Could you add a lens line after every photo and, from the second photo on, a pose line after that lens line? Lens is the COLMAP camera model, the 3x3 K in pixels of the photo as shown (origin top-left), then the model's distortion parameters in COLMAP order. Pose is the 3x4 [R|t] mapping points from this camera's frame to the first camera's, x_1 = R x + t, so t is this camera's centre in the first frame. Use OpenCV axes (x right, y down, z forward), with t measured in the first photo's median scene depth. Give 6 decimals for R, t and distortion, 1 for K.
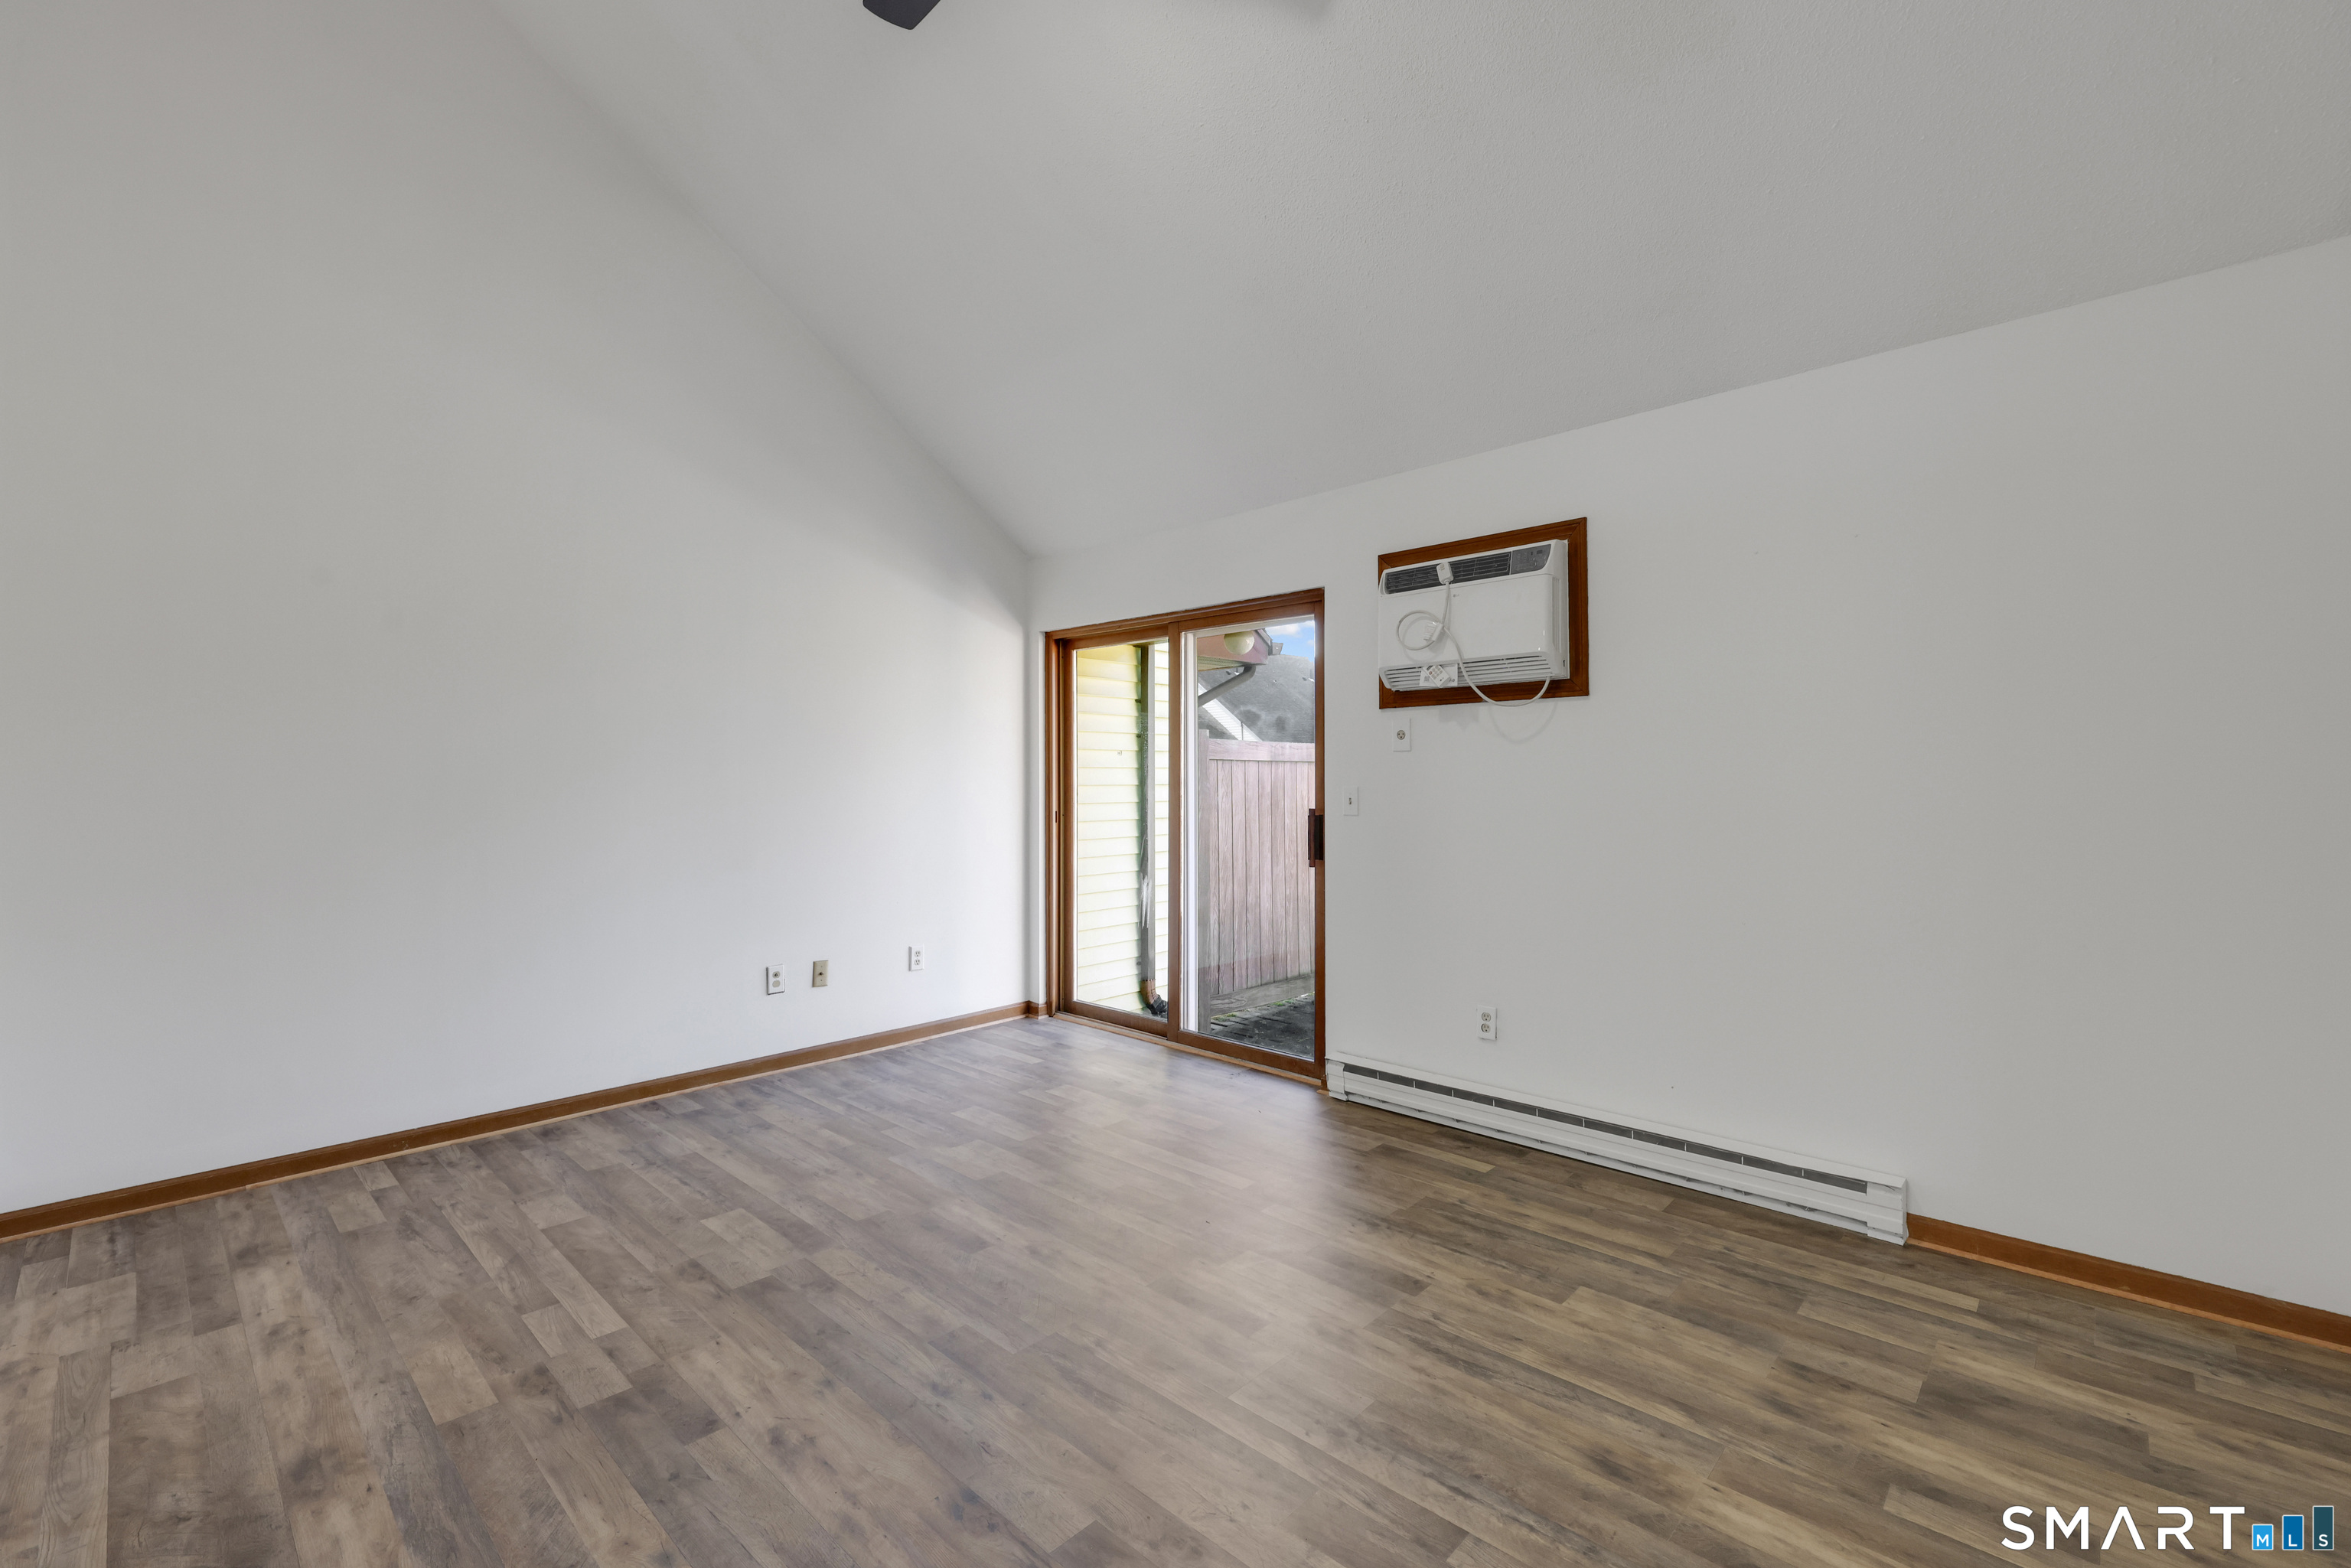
lens RADIAL K [[1009.7, 0, 1167.5], [0, 1009.7, 772.4], [0, 0, 1]] dist [-0.000099, 0.000169]
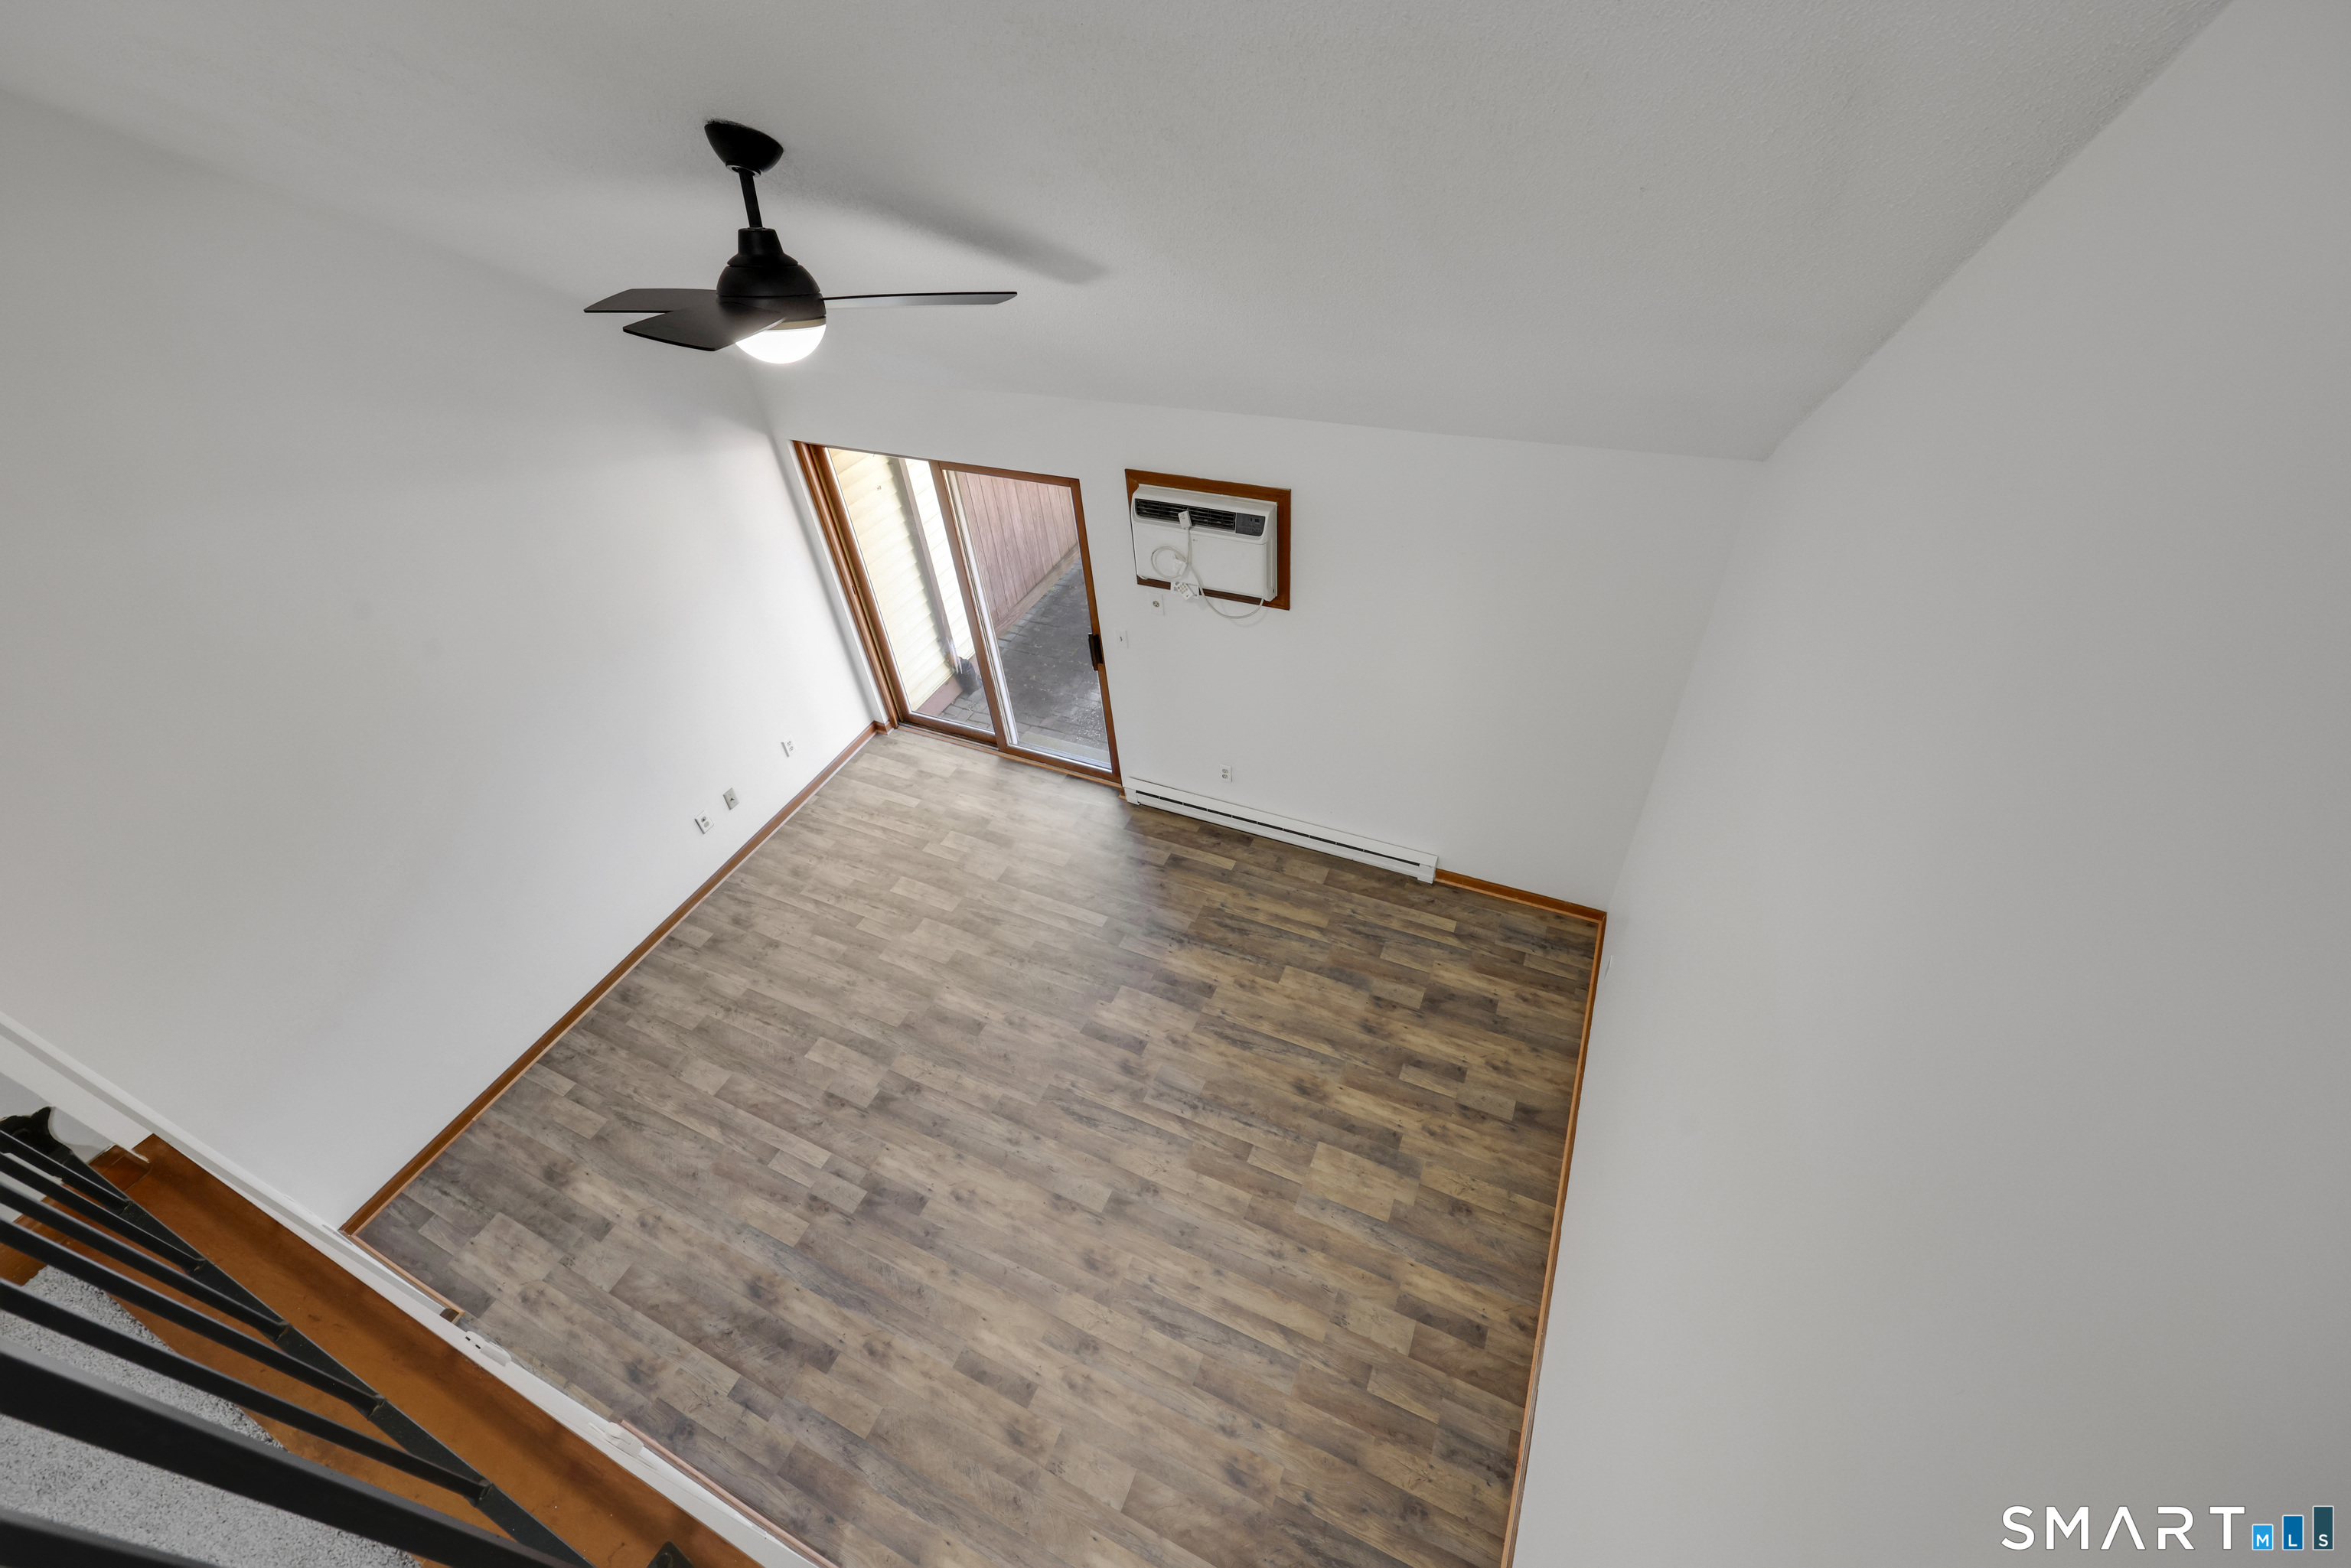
lens RADIAL K [[940.9, 0, 1175.5], [0, 940.9, 784.0], [0, 0, 1]] dist [-0.002047, 0.000025]
pose [[0.942206, -0.266182, 0.203458, -0.085638], [0.064094, 0.739265, 0.670357, -1.010837], [-0.328846, -0.618574, 0.713601, -0.049814]]
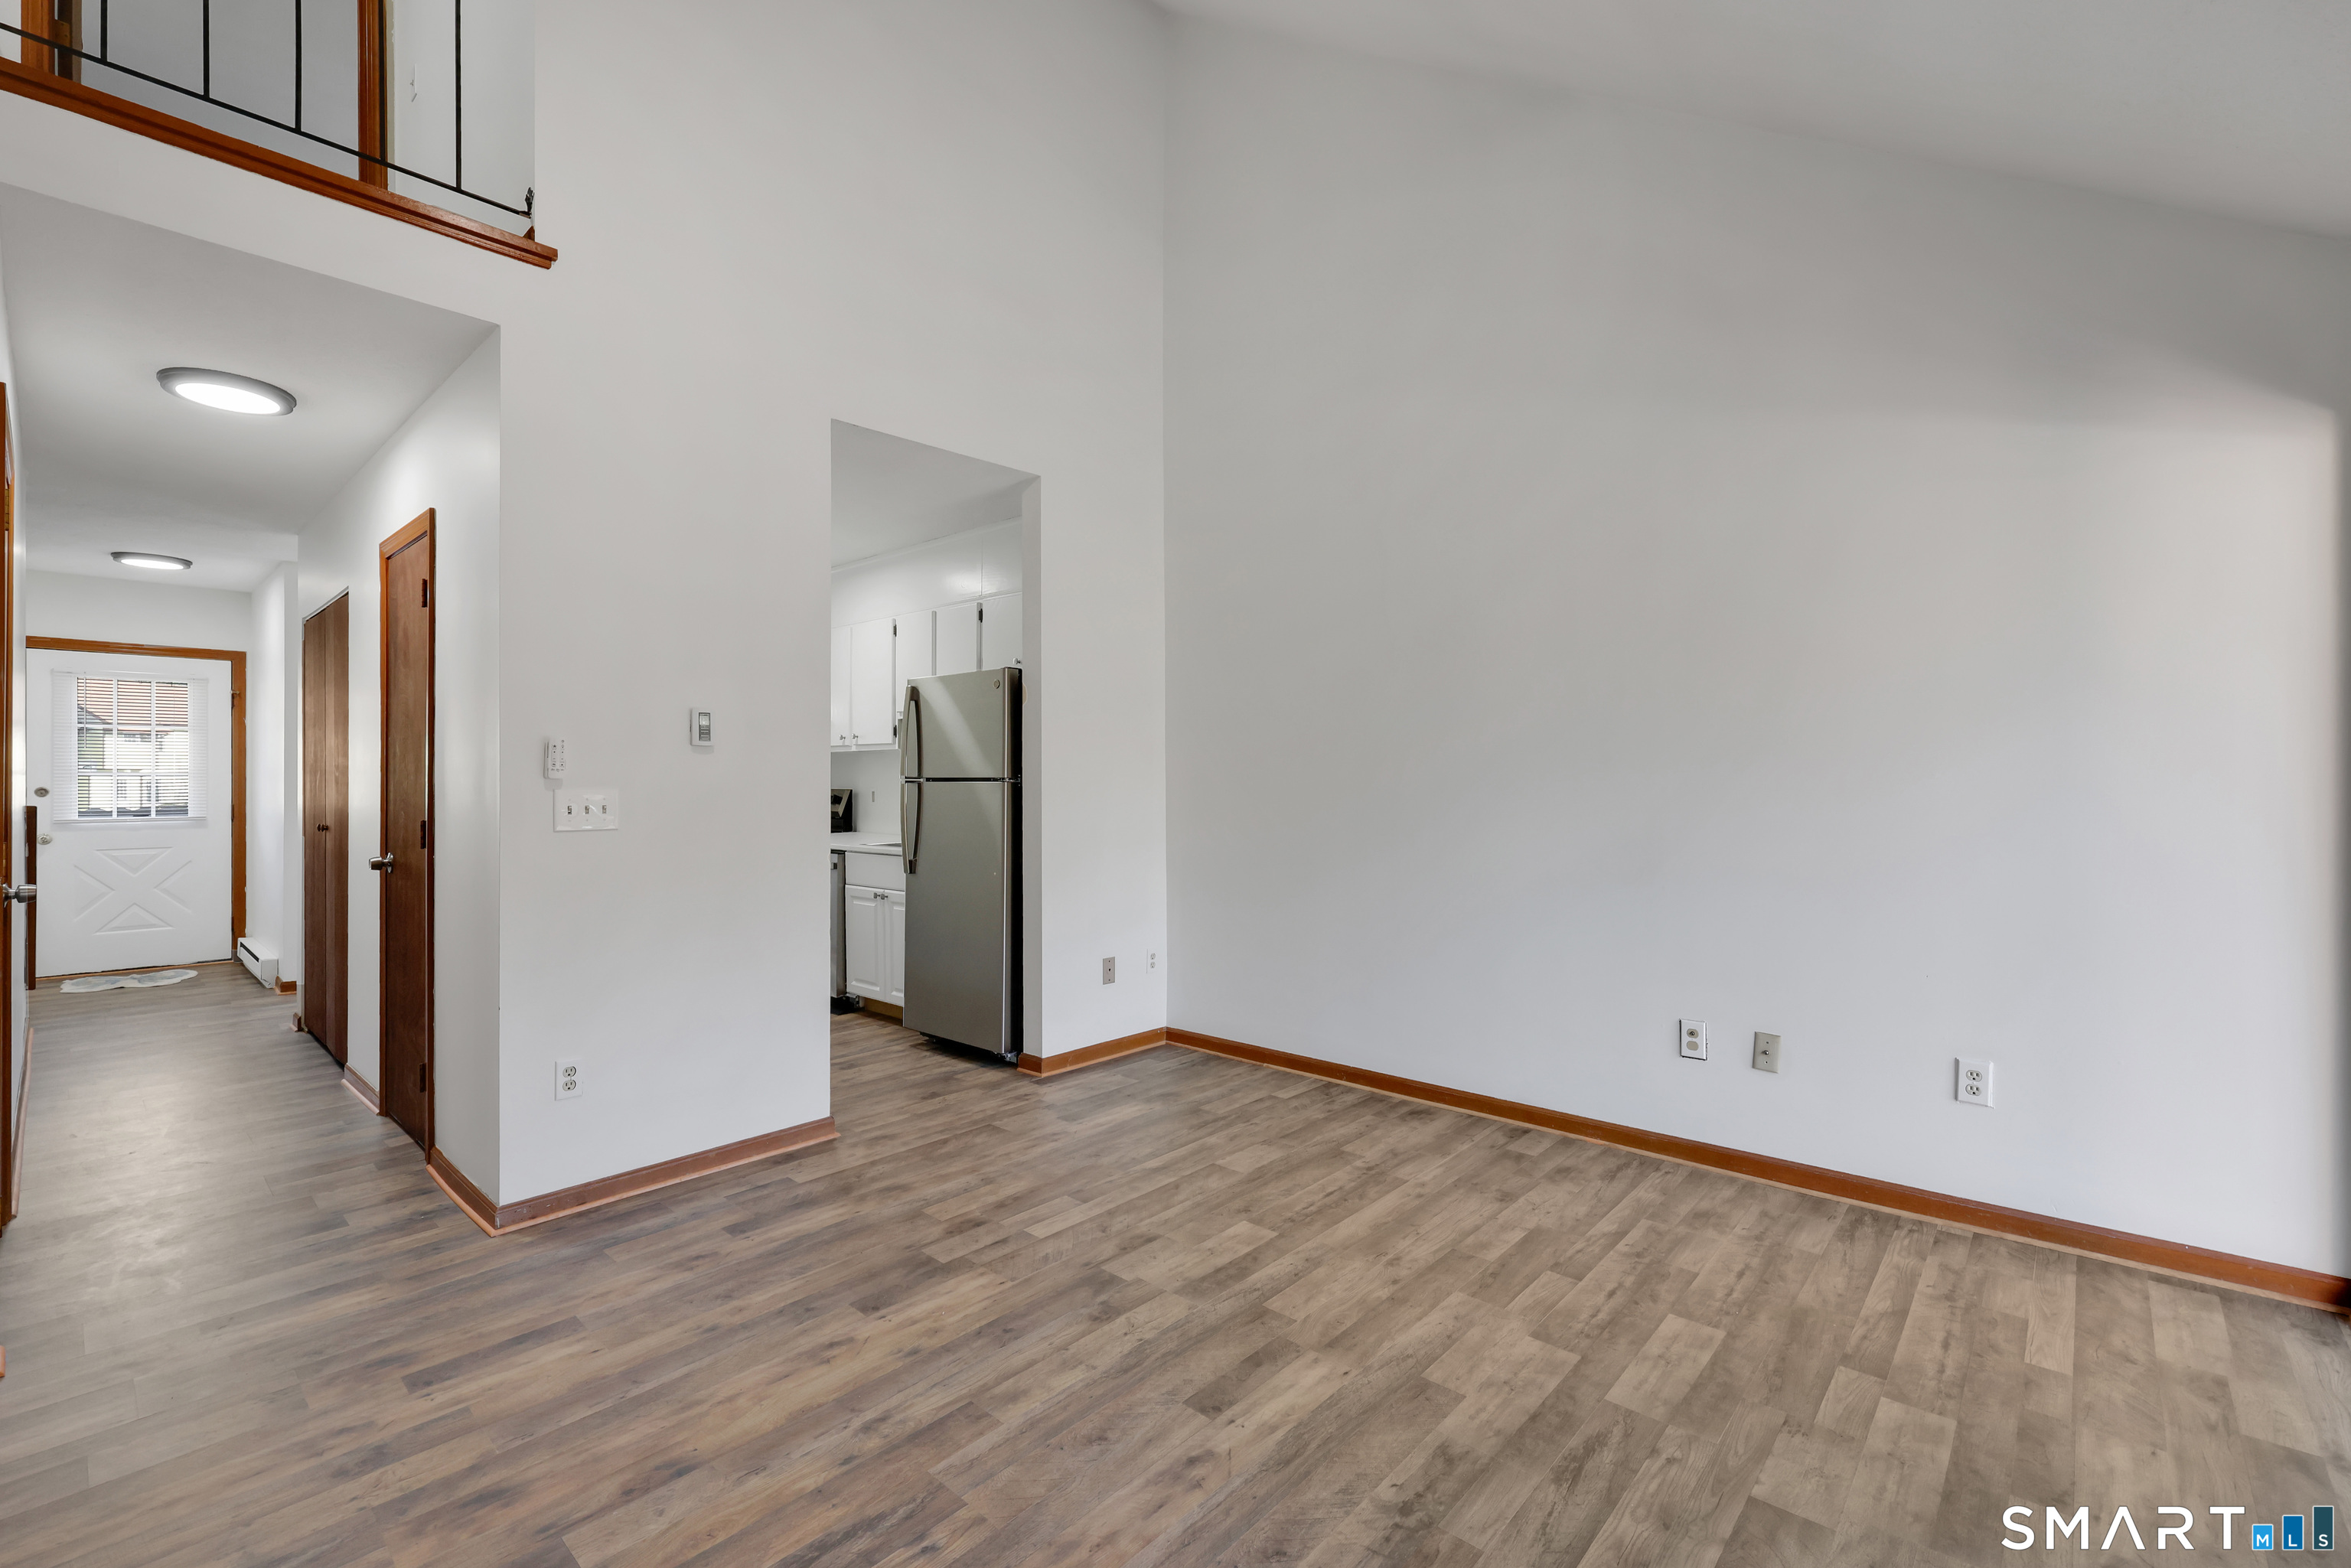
lens RADIAL K [[1009.7, 0, 1167.5], [0, 1009.7, 772.4], [0, 0, 1]] dist [-0.000099, 0.000169]
pose [[0.017909, -0.001086, -0.999839, 0.578862], [0.014259, 0.999898, -0.000831, 0.008209], [0.999738, -0.014242, 0.017922, 1.018129]]
